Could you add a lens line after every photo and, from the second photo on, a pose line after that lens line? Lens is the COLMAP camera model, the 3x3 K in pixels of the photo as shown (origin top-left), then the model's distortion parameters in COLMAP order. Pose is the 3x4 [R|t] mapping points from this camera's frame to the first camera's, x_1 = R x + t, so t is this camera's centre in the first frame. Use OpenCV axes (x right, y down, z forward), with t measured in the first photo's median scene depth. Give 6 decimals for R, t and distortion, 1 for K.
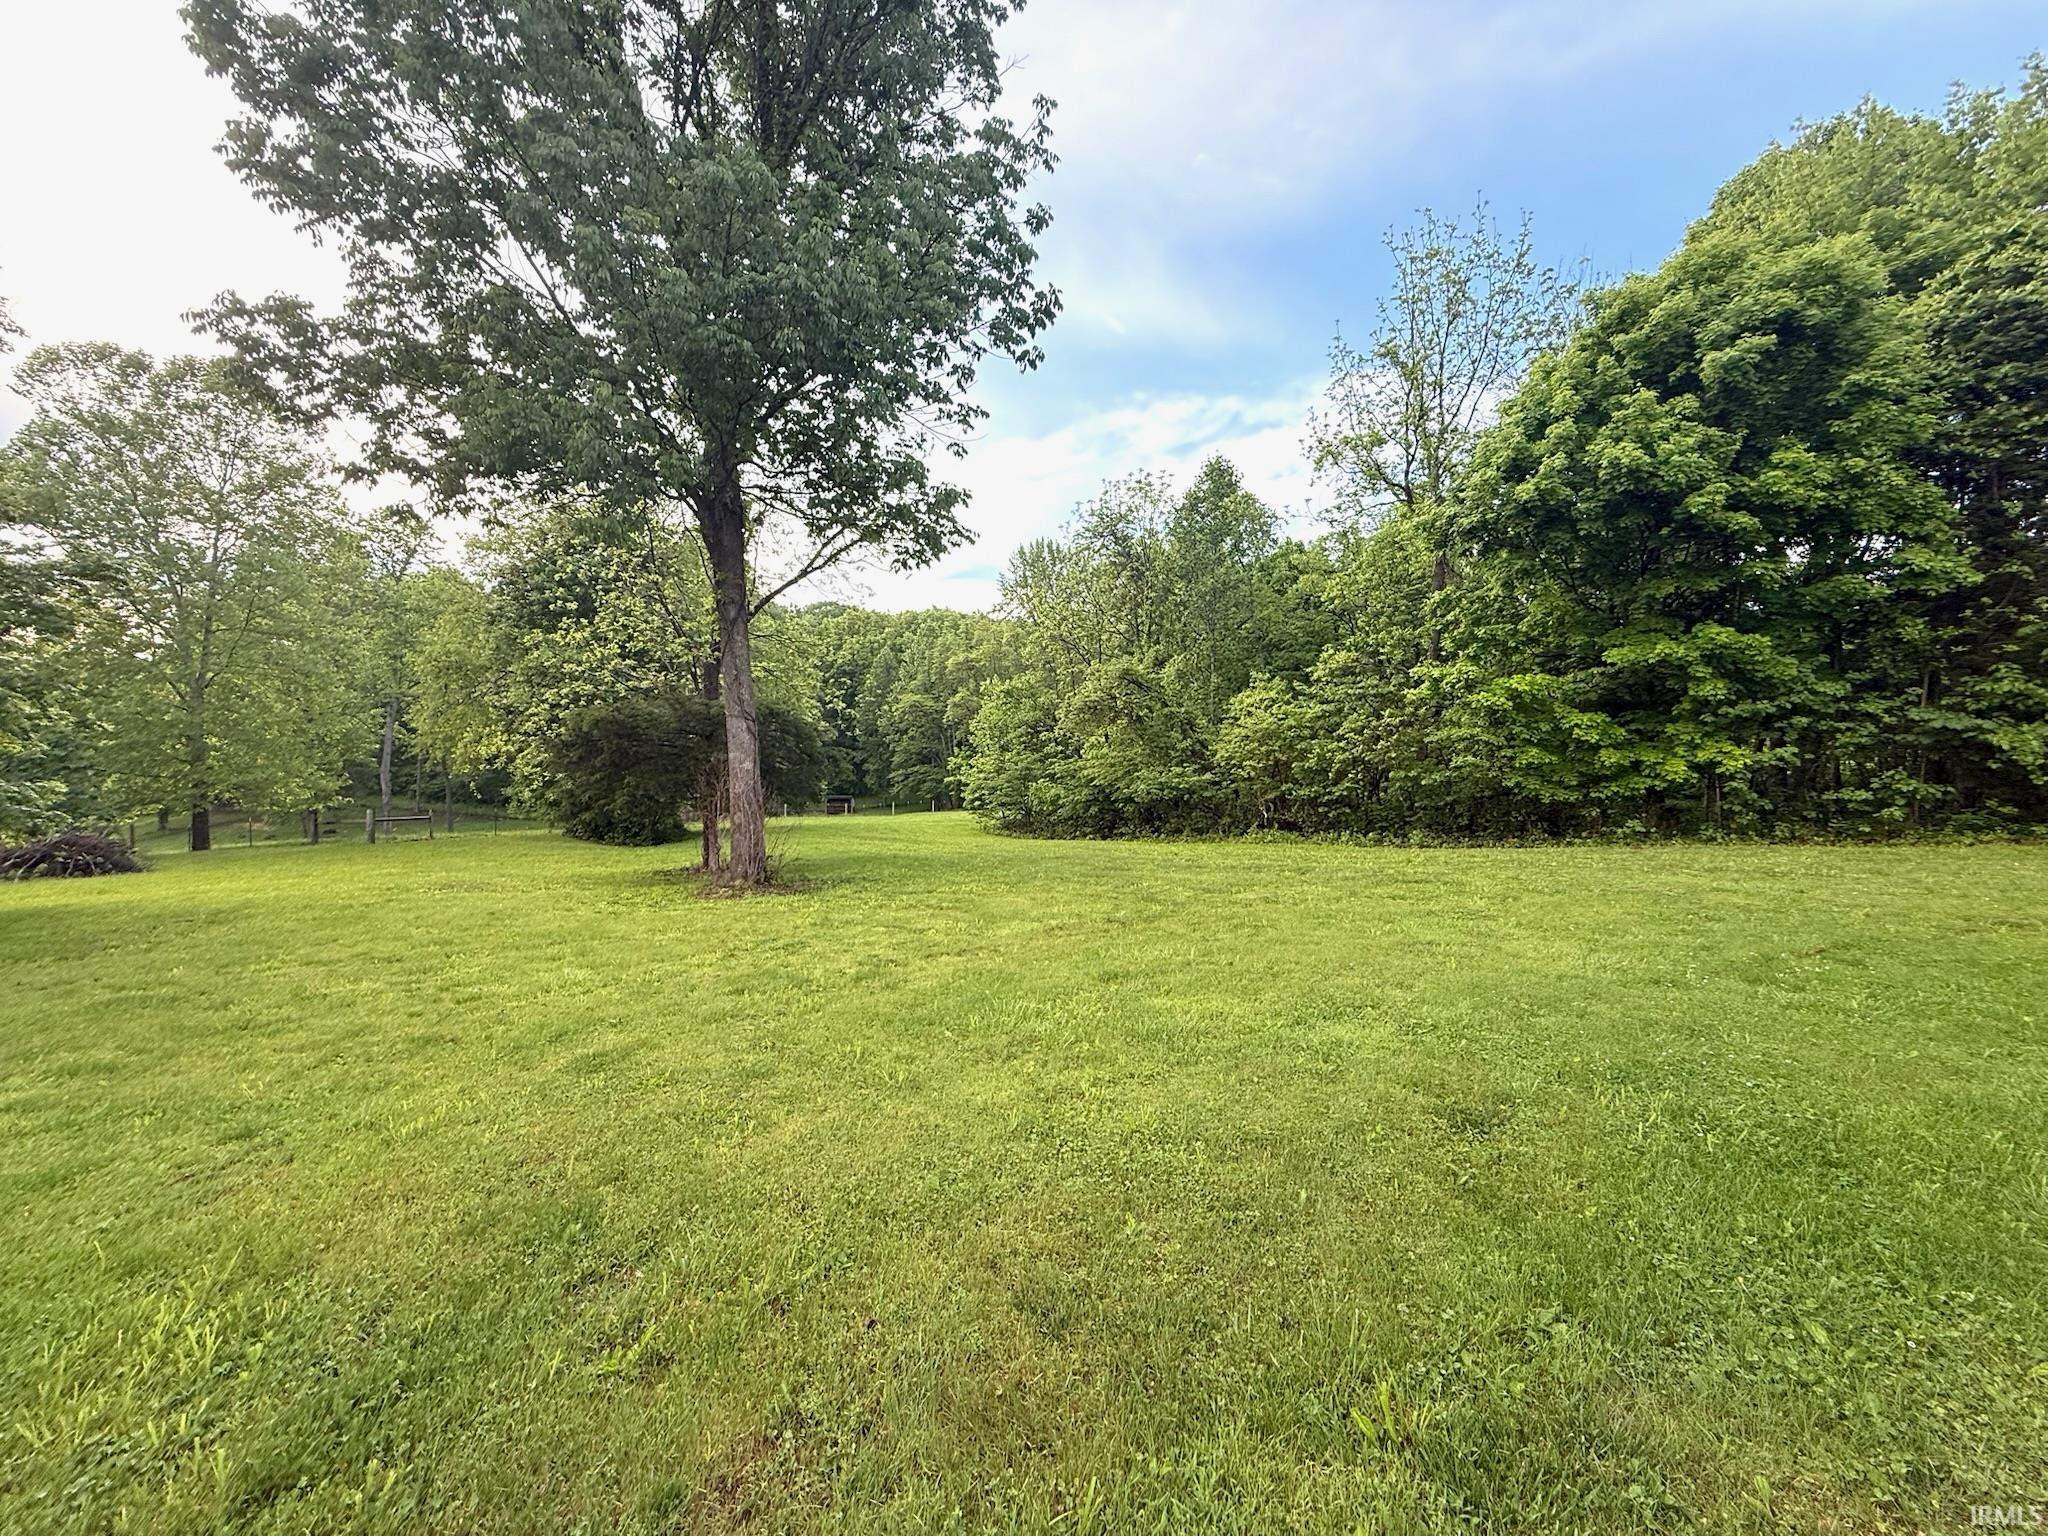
lens RADIAL K [[817.9, 0, 1022.8], [0, 817.9, 768.0], [0, 0, 1]] dist [-0.000491, -0.000040]
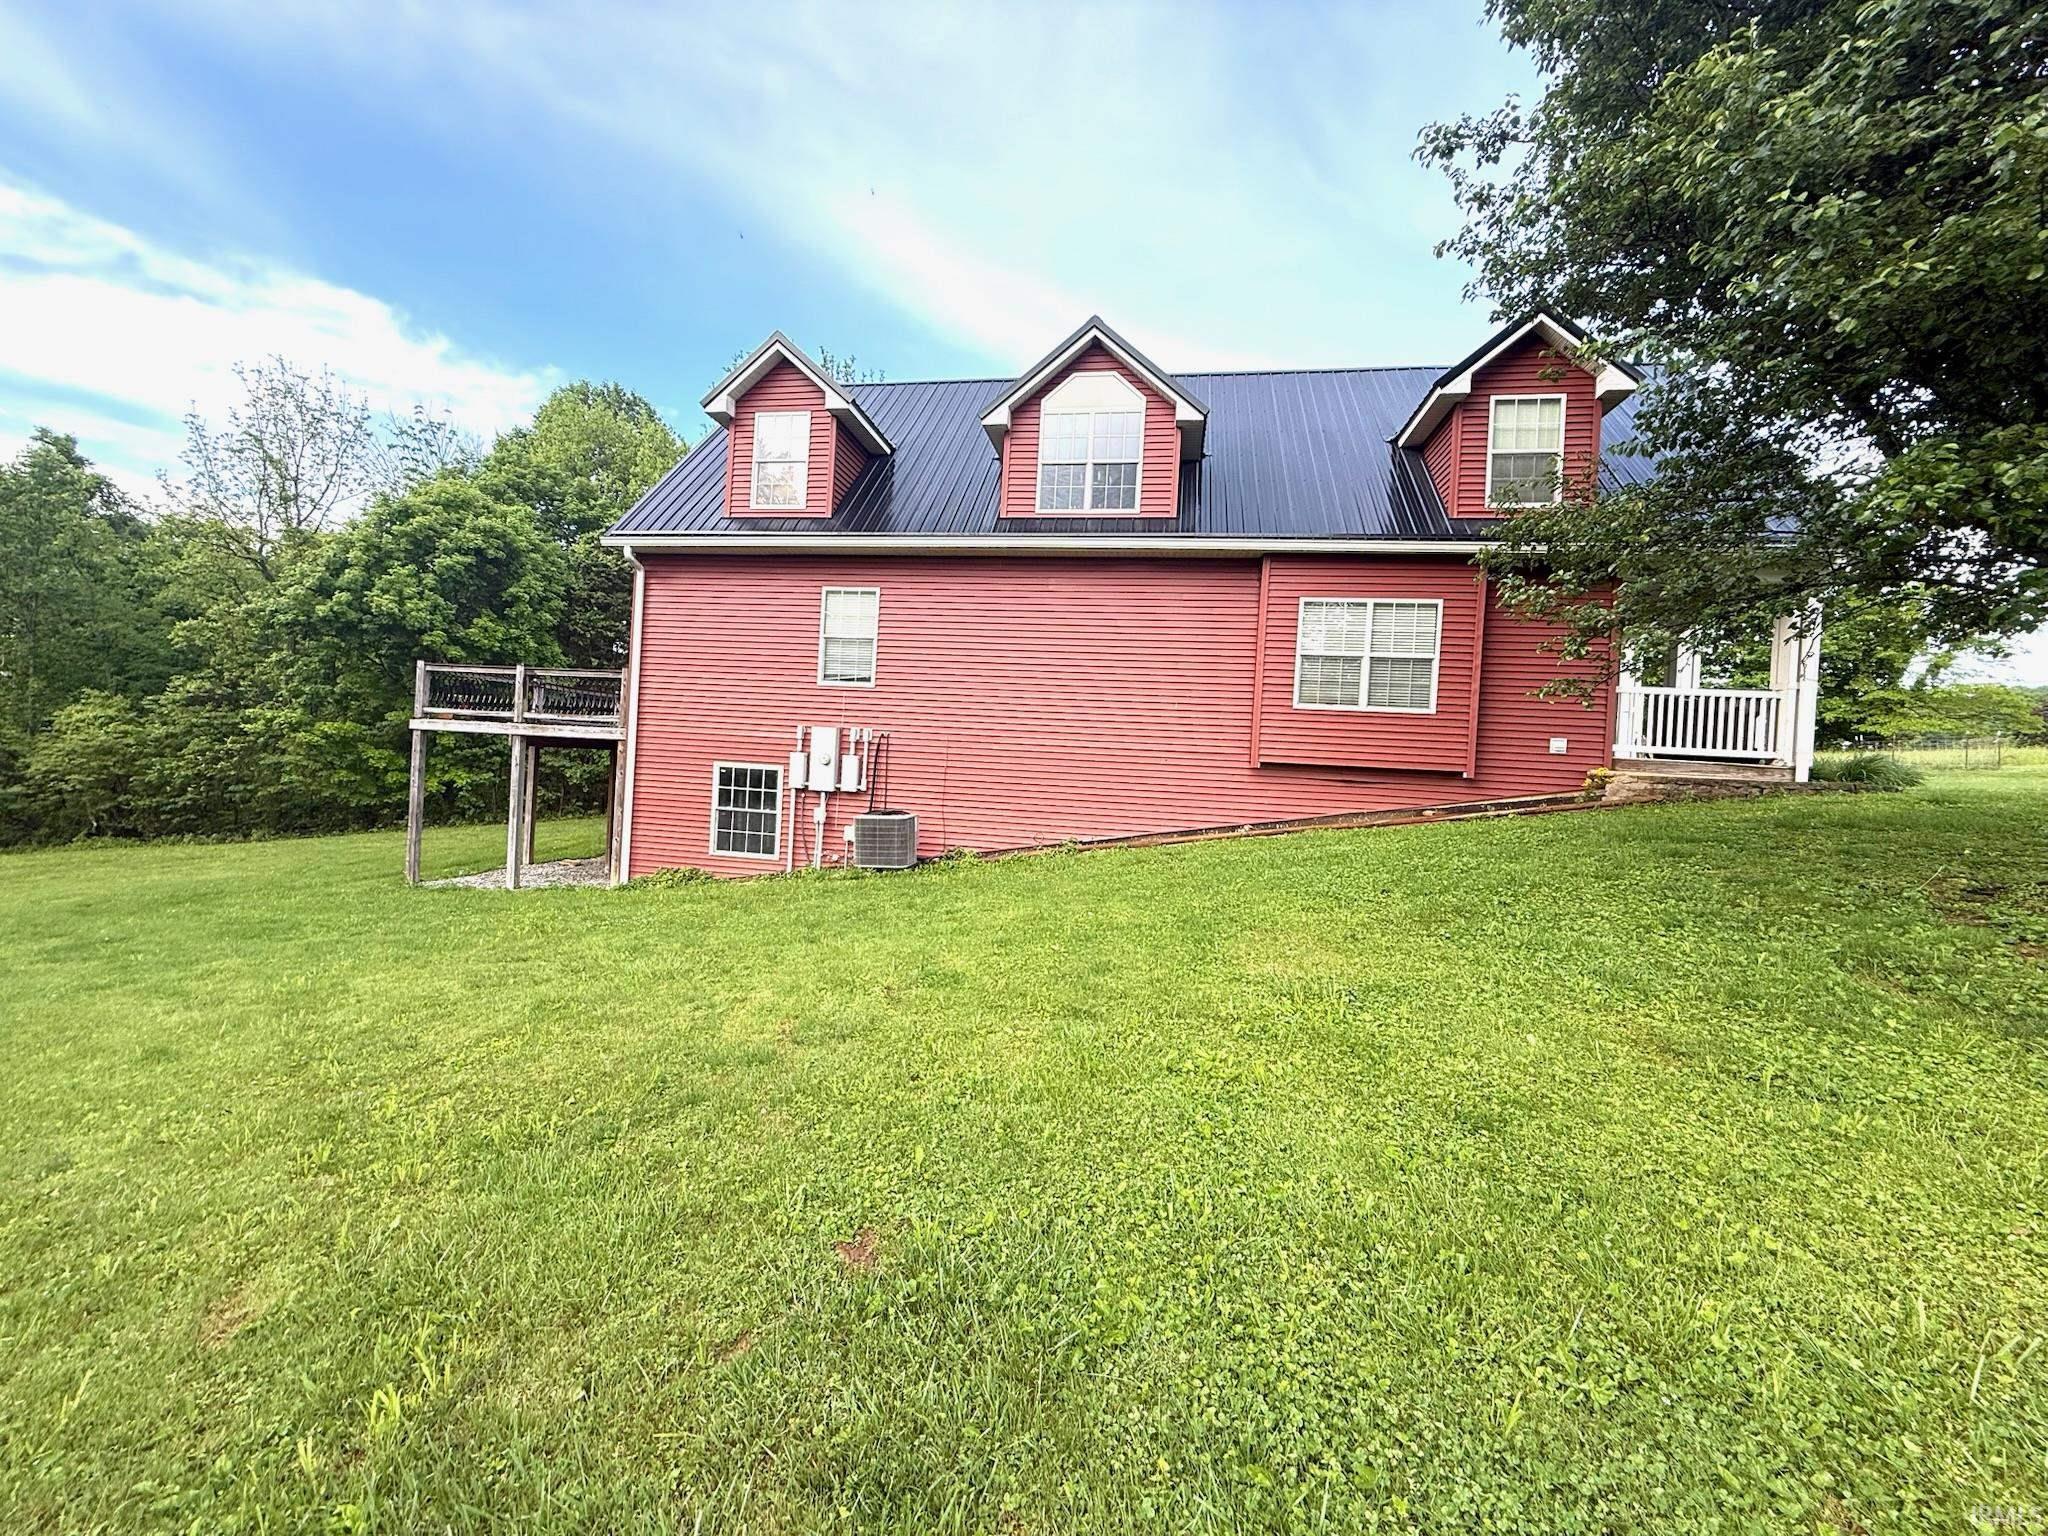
lens RADIAL K [[817.9, 0, 1025.6], [0, 817.9, 756.9], [0, 0, 1]] dist [-0.000491, -0.000040]
pose [[0.465020, 0.010837, 0.885234, -0.121888], [-0.015309, 0.999874, -0.004199, -0.061008], [-0.885168, -0.011599, 0.465128, -0.790258]]
